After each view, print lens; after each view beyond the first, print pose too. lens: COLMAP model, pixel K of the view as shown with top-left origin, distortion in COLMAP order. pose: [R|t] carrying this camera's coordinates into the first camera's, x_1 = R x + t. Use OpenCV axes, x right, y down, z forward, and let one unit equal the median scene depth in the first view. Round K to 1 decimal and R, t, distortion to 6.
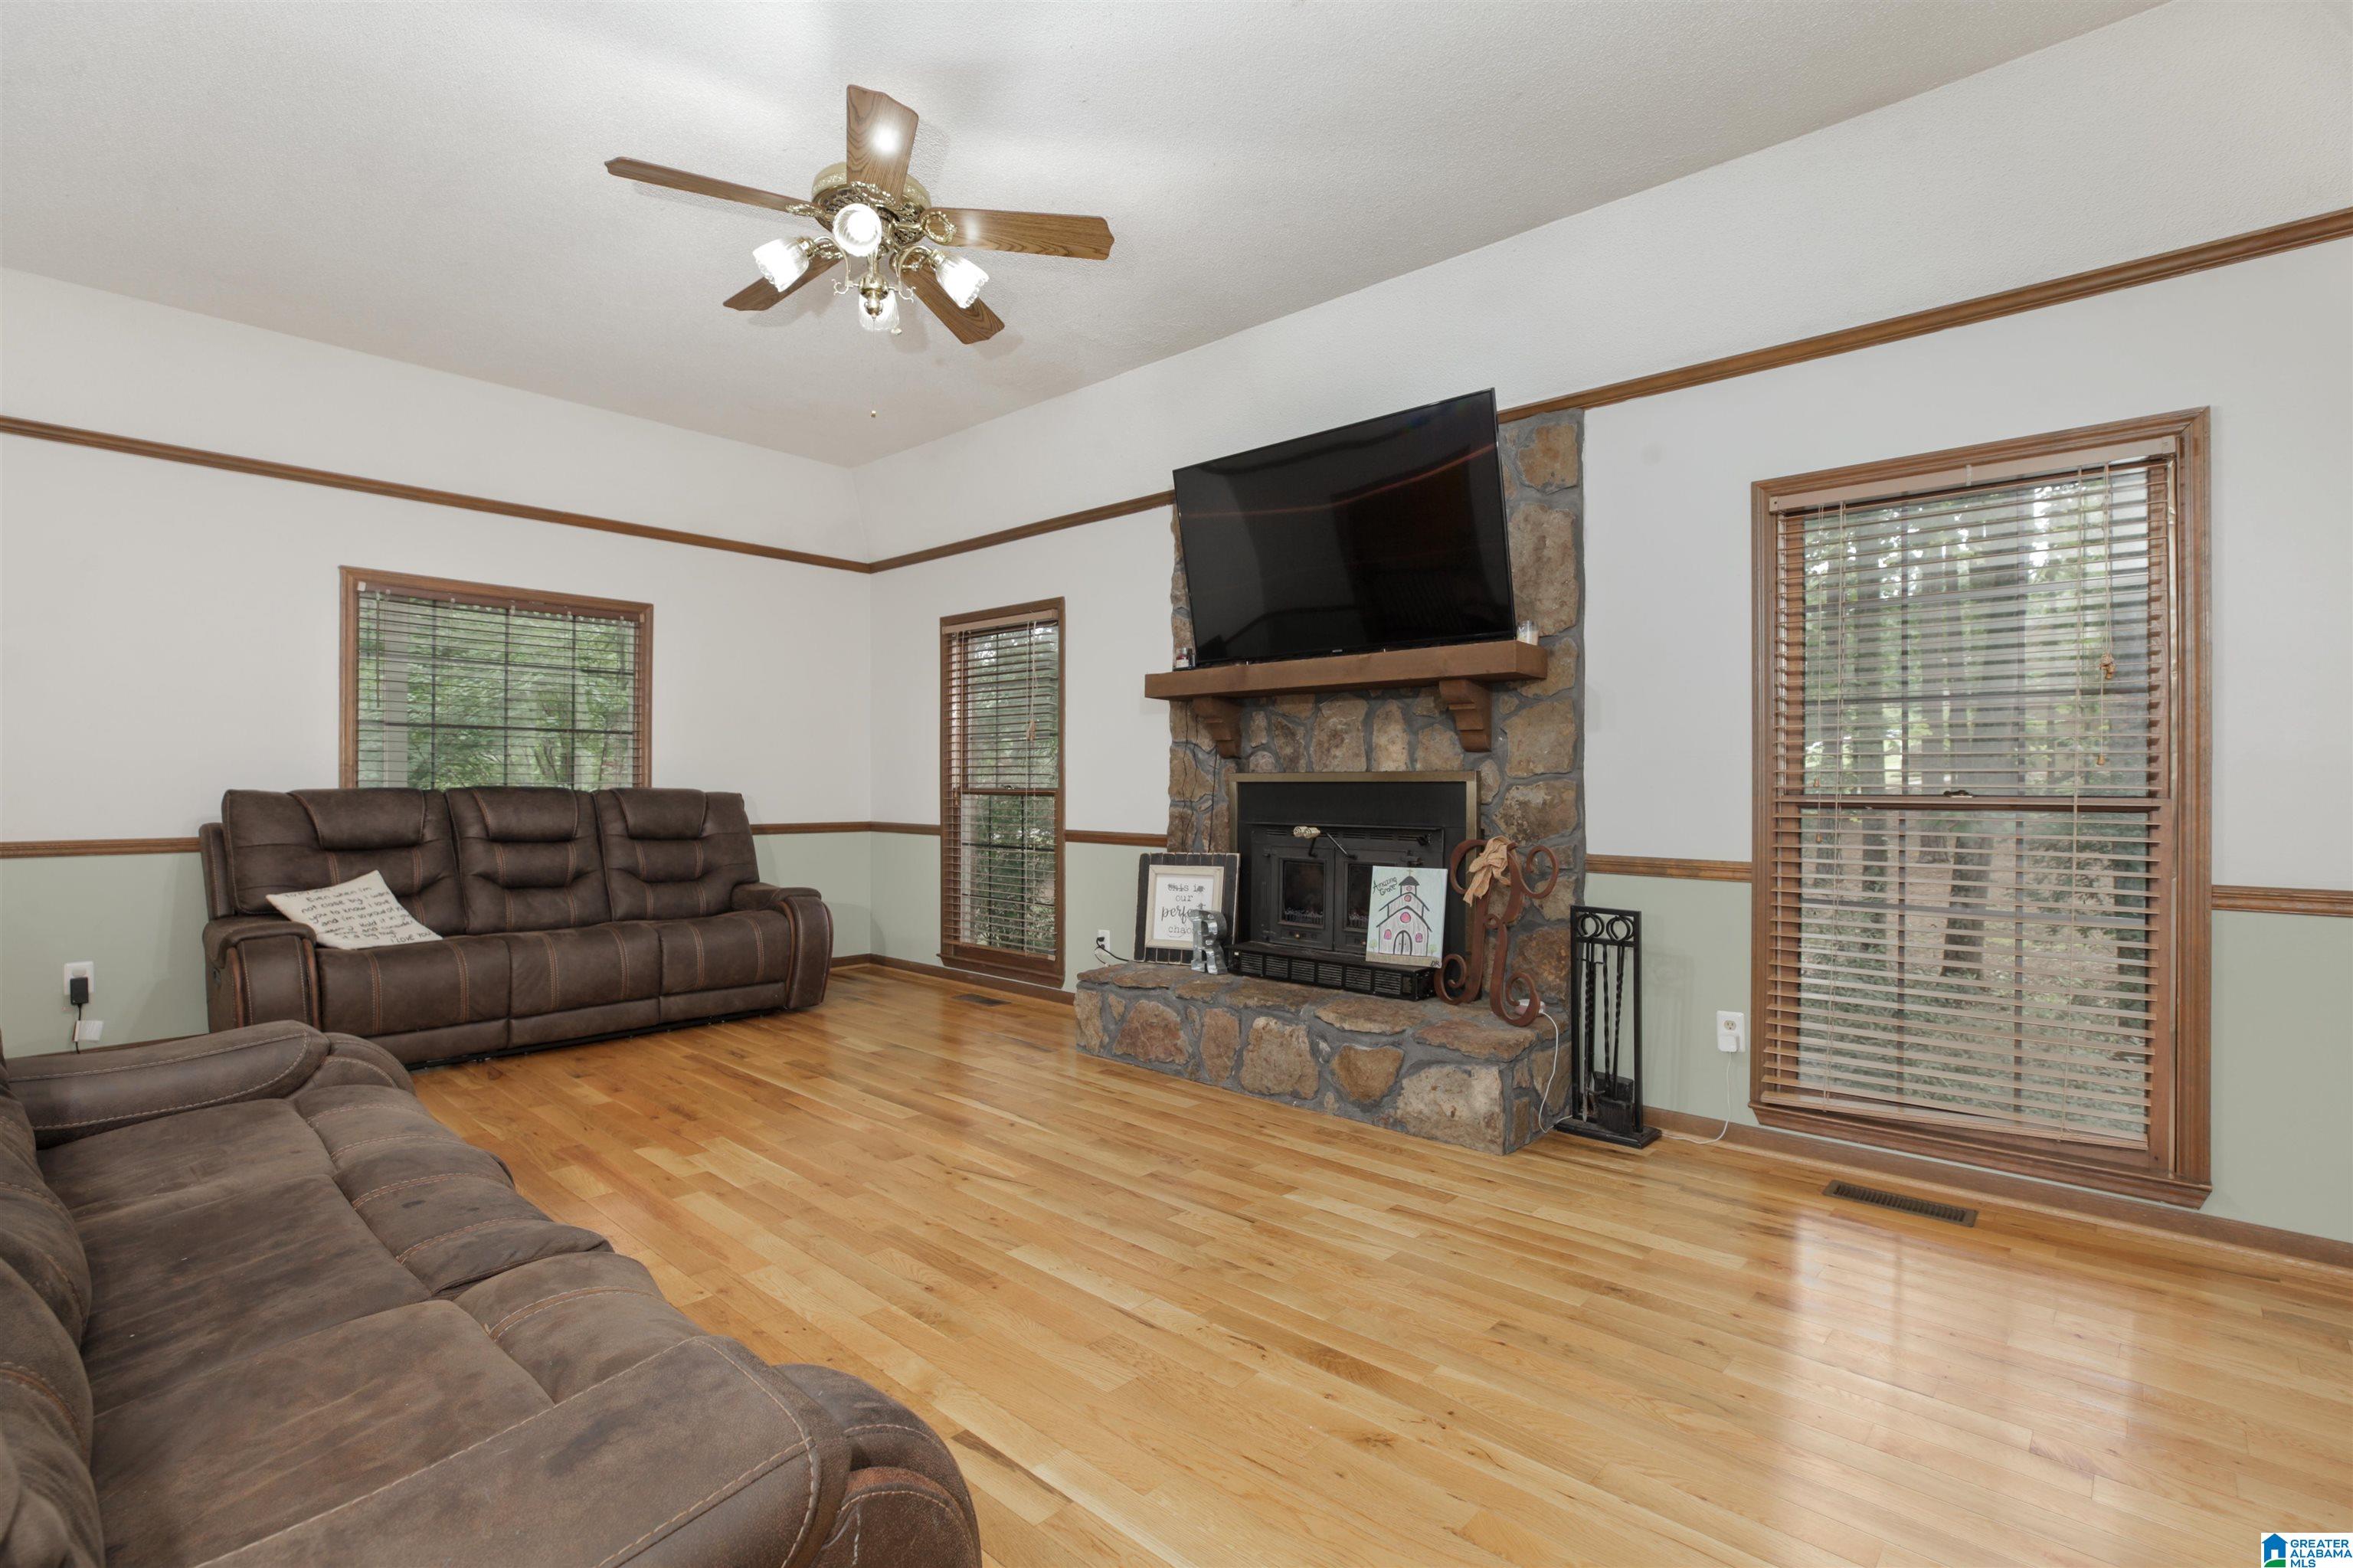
lens RADIAL K [[1091.5, 0, 1189.3], [0, 1091.5, 781.5], [0, 0, 1]] dist [-0.022159, -0.000519]
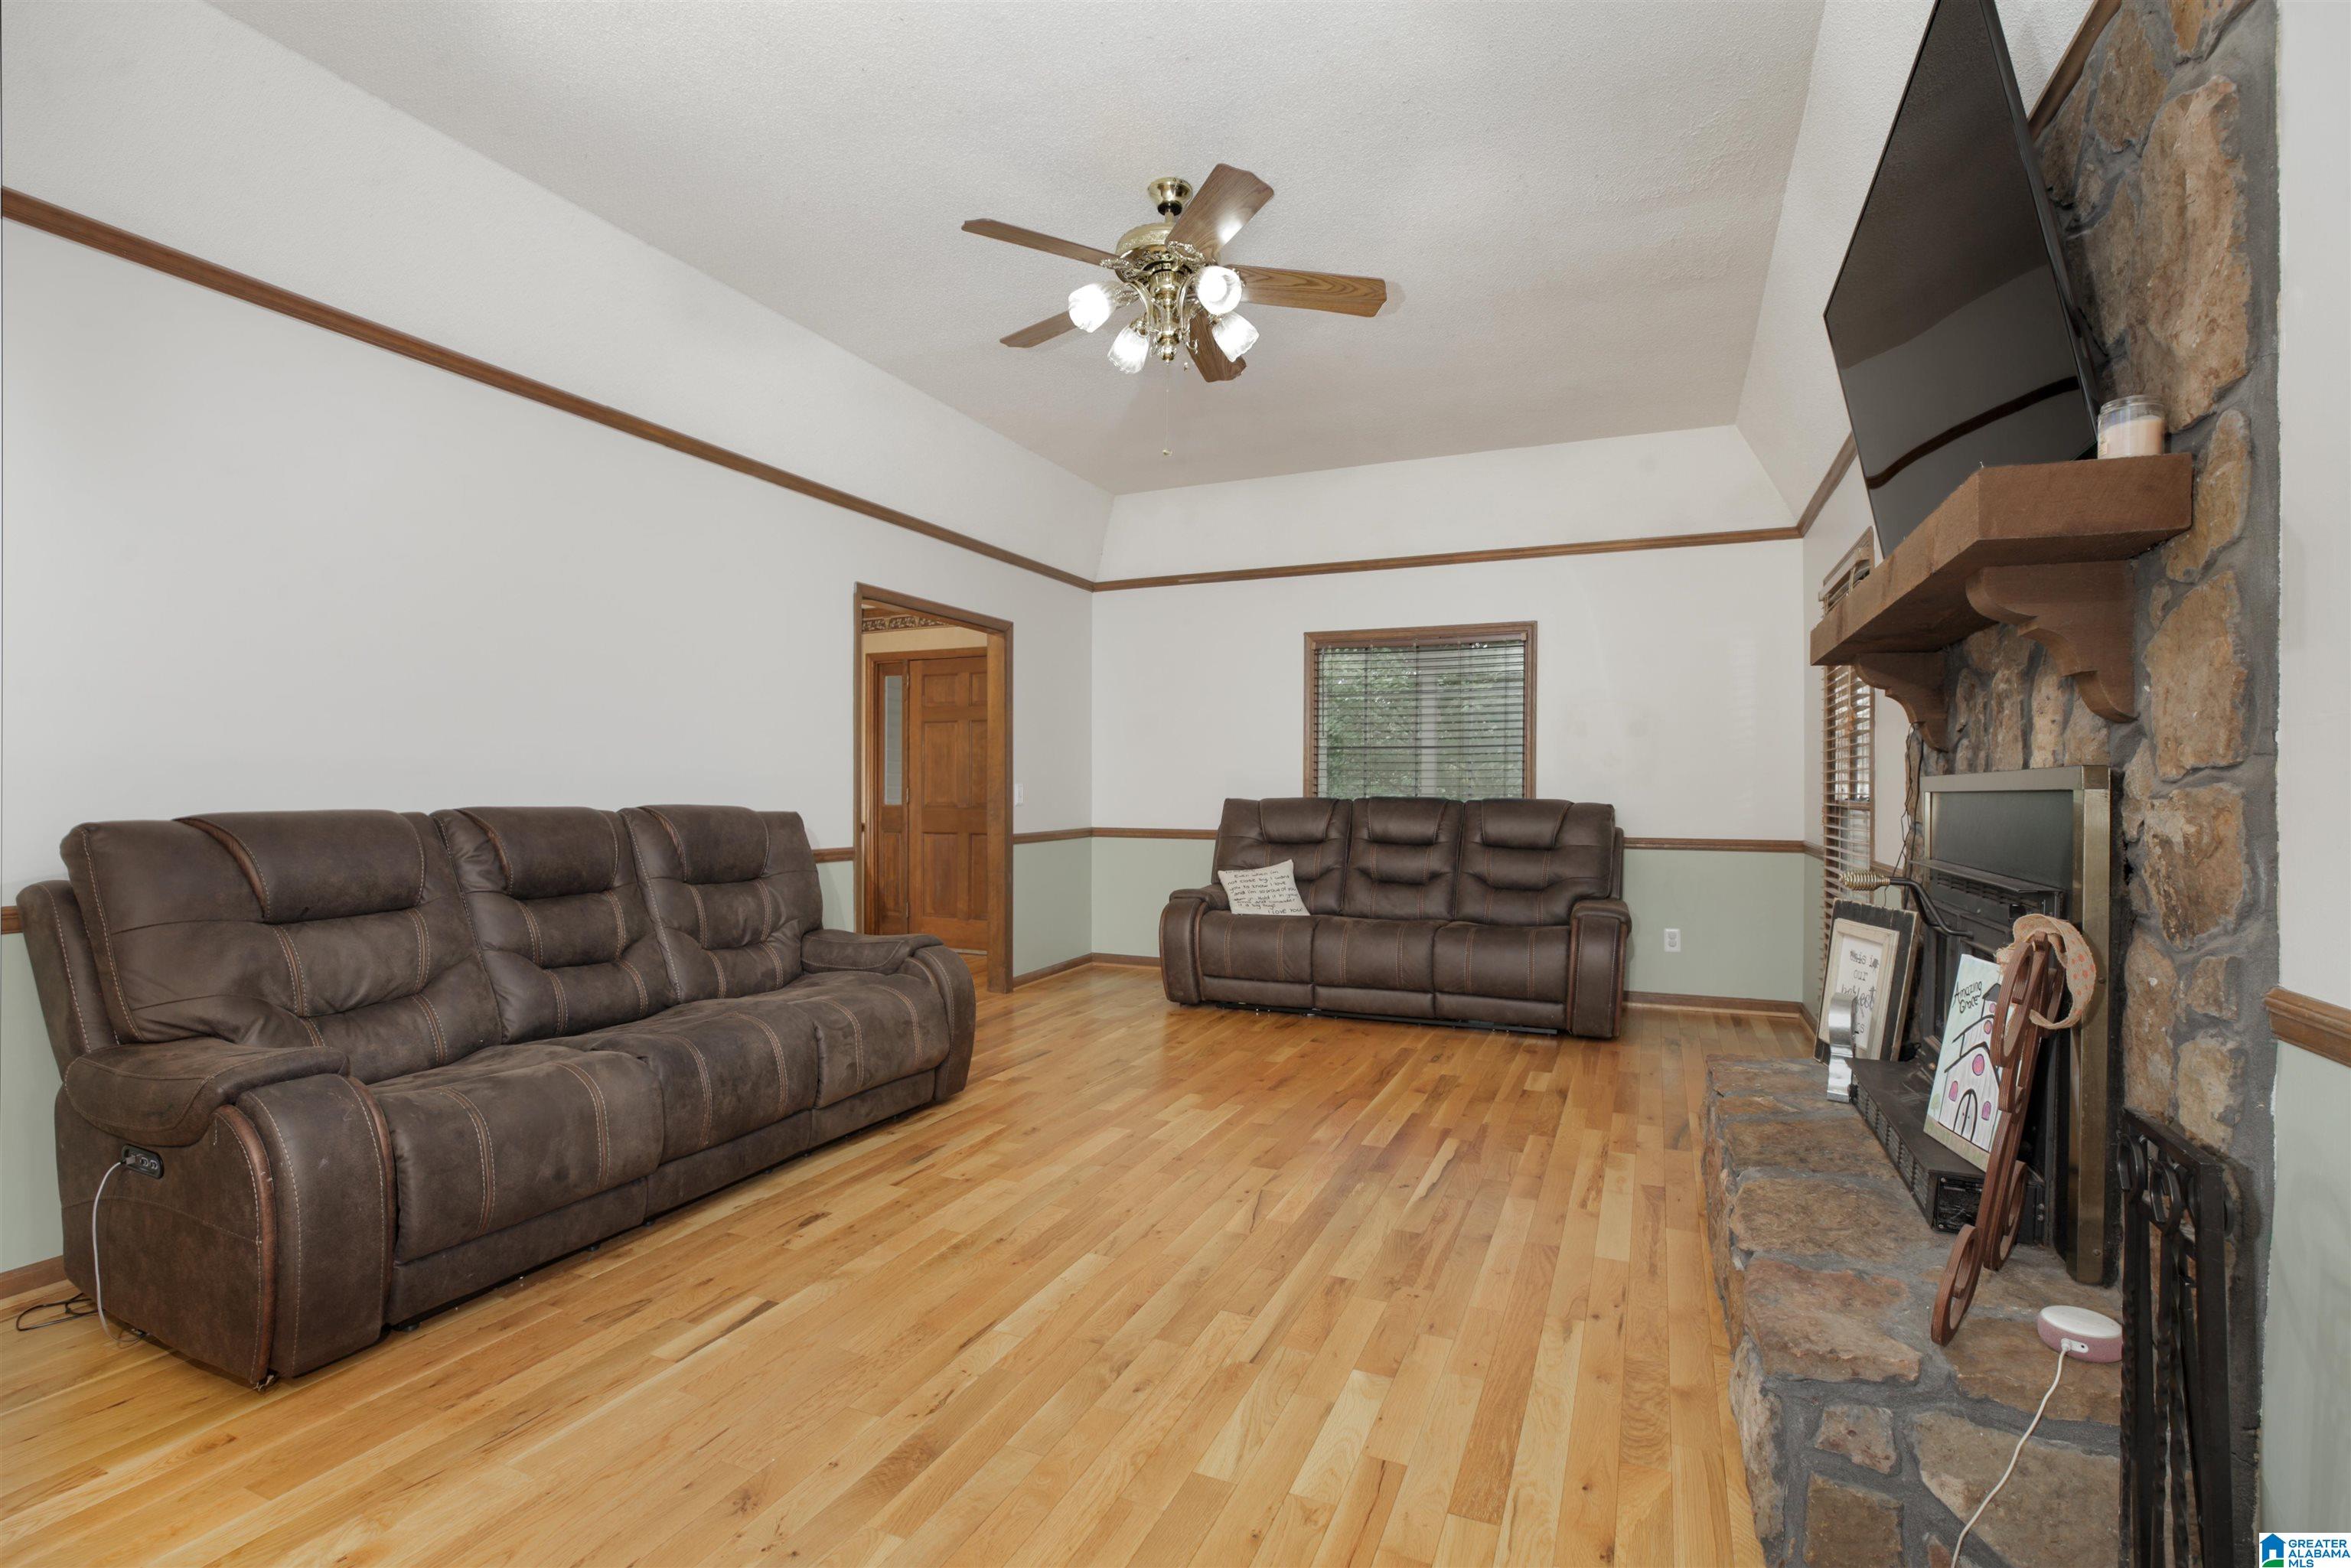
lens RADIAL K [[1090.5, 0, 1169.0], [0, 1090.5, 794.6], [0, 0, 1]] dist [-0.022159, -0.000519]
pose [[0.311921, -0.000500, -0.950108, 0.543530], [0.000572, 1.000000, -0.000338, 0.001886], [0.950108, -0.000438, 0.311921, 0.495680]]
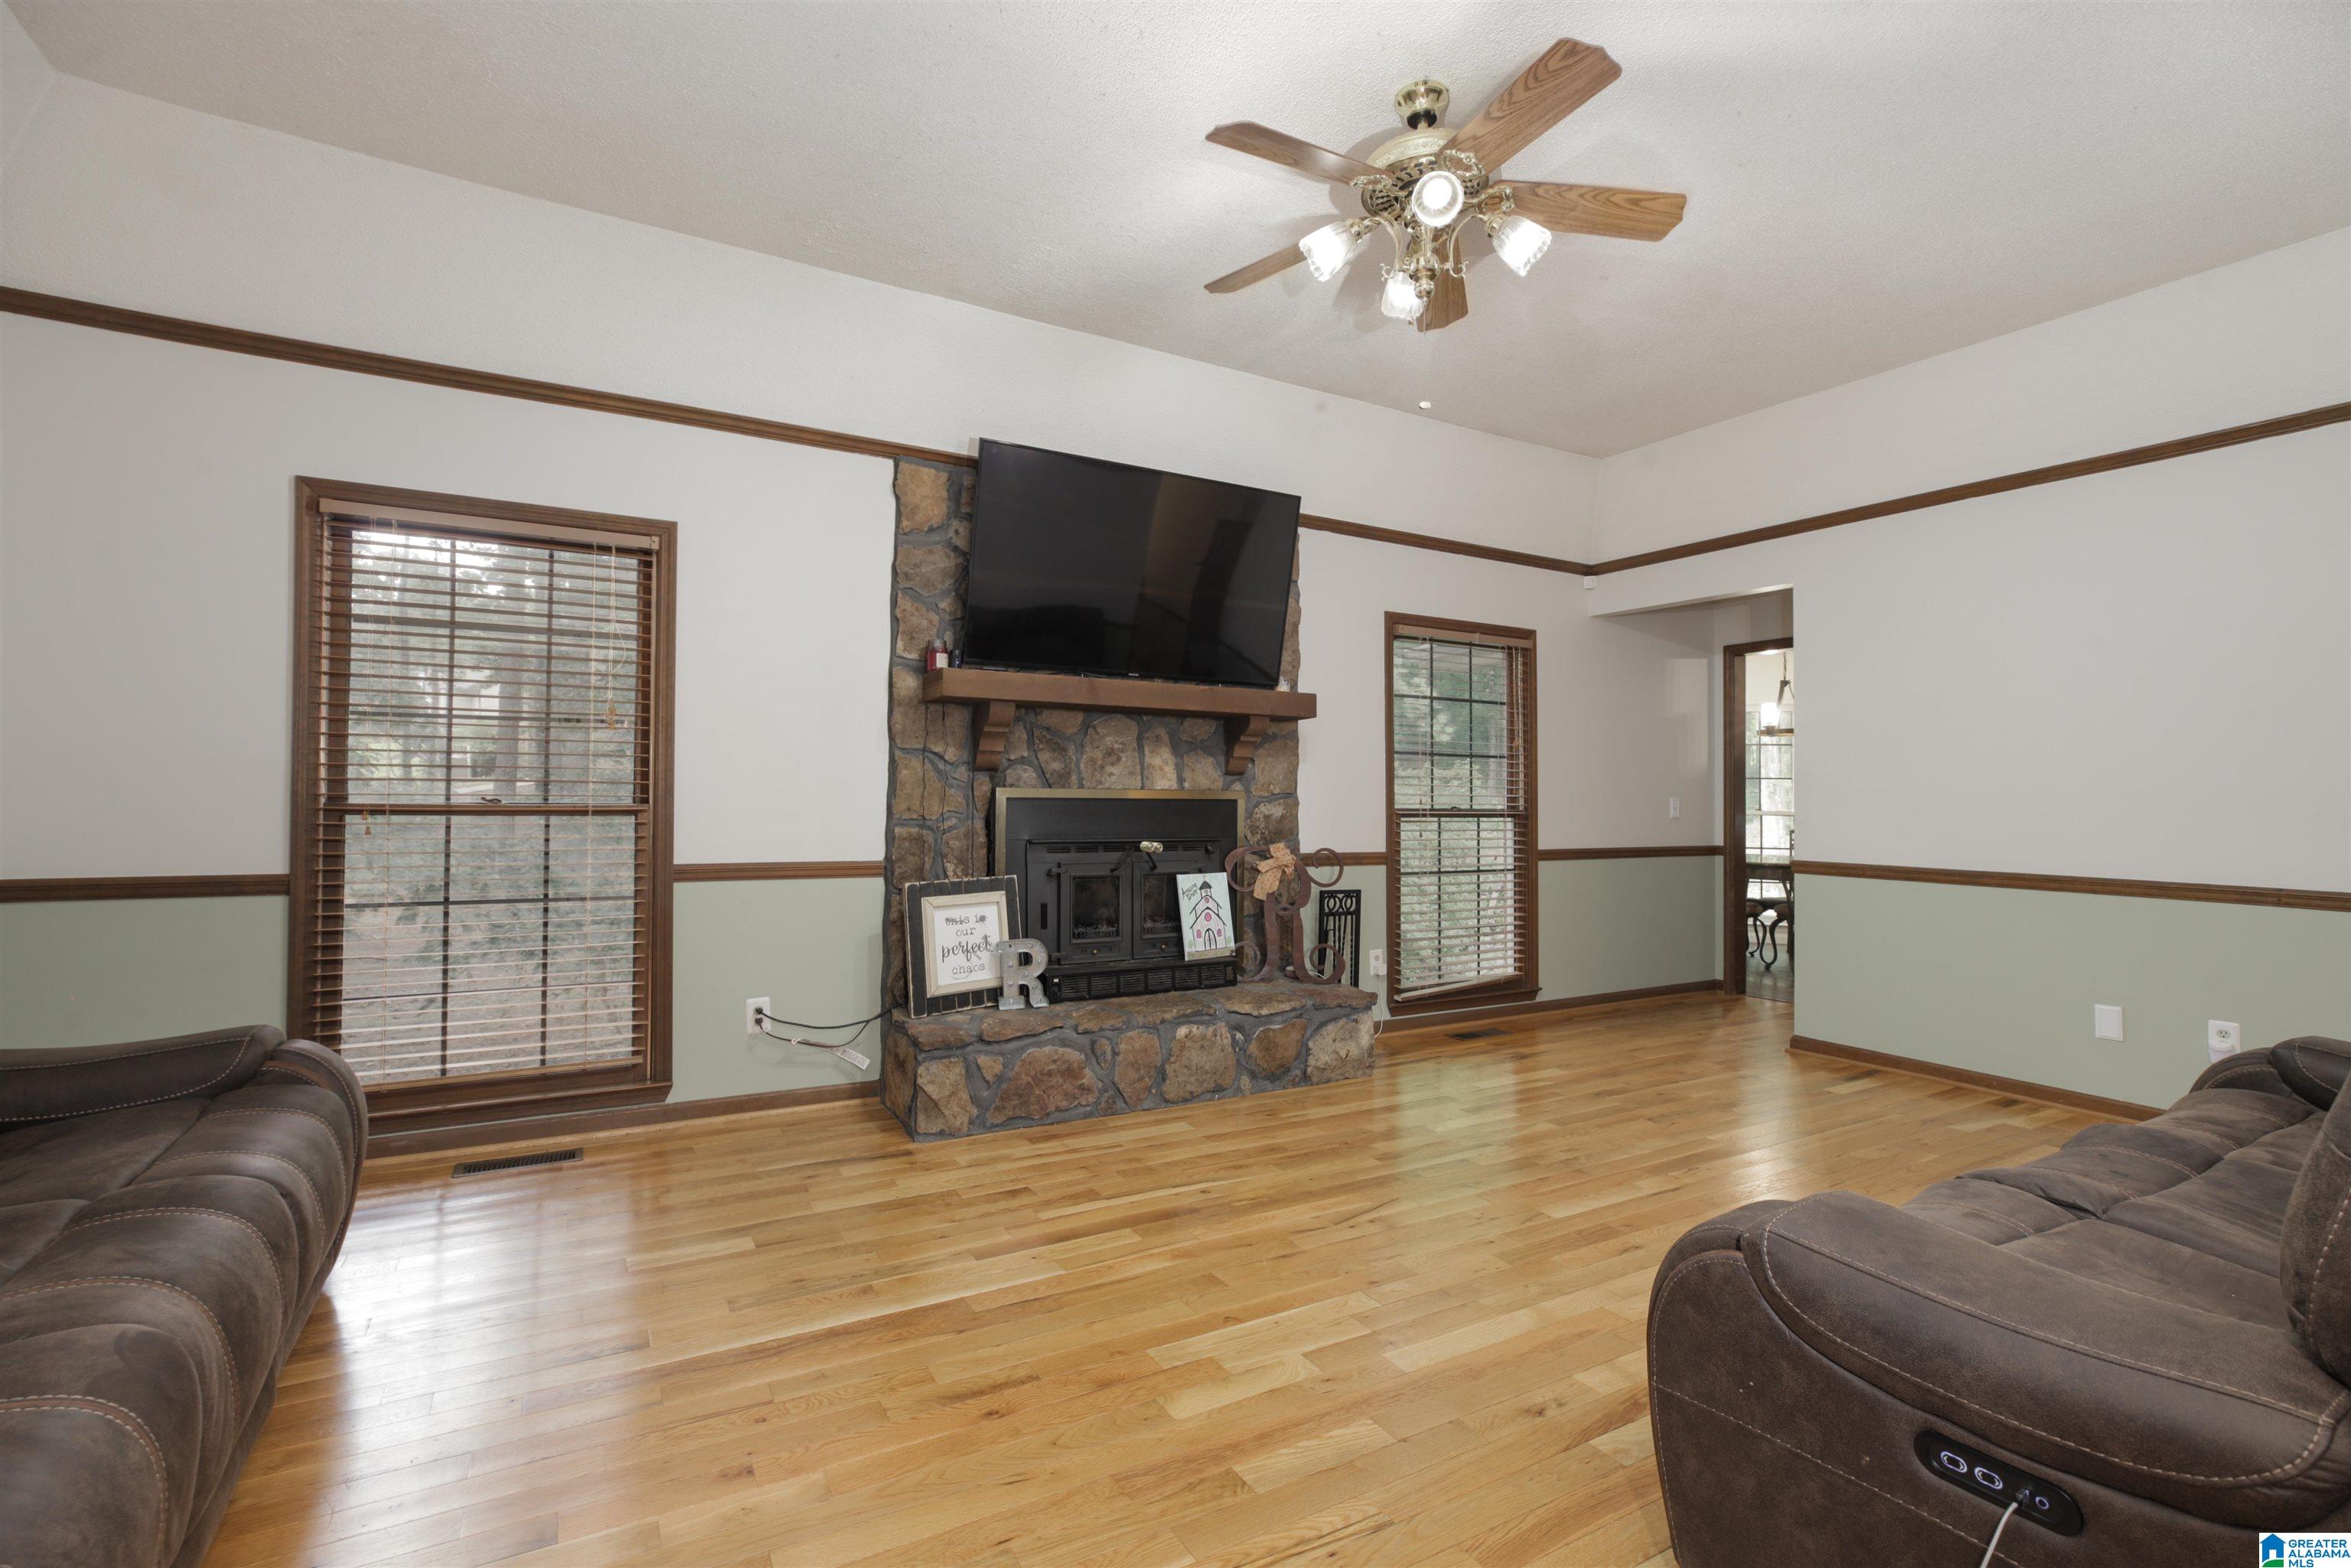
lens RADIAL K [[1090.5, 0, 1160.8], [0, 1090.5, 778.4], [0, 0, 1]] dist [-0.022159, -0.000519]
pose [[0.307658, 0.017605, 0.951334, -0.912593], [-0.012606, 0.999816, -0.014426, -0.004663], [-0.951413, -0.007555, 0.307824, 0.689563]]
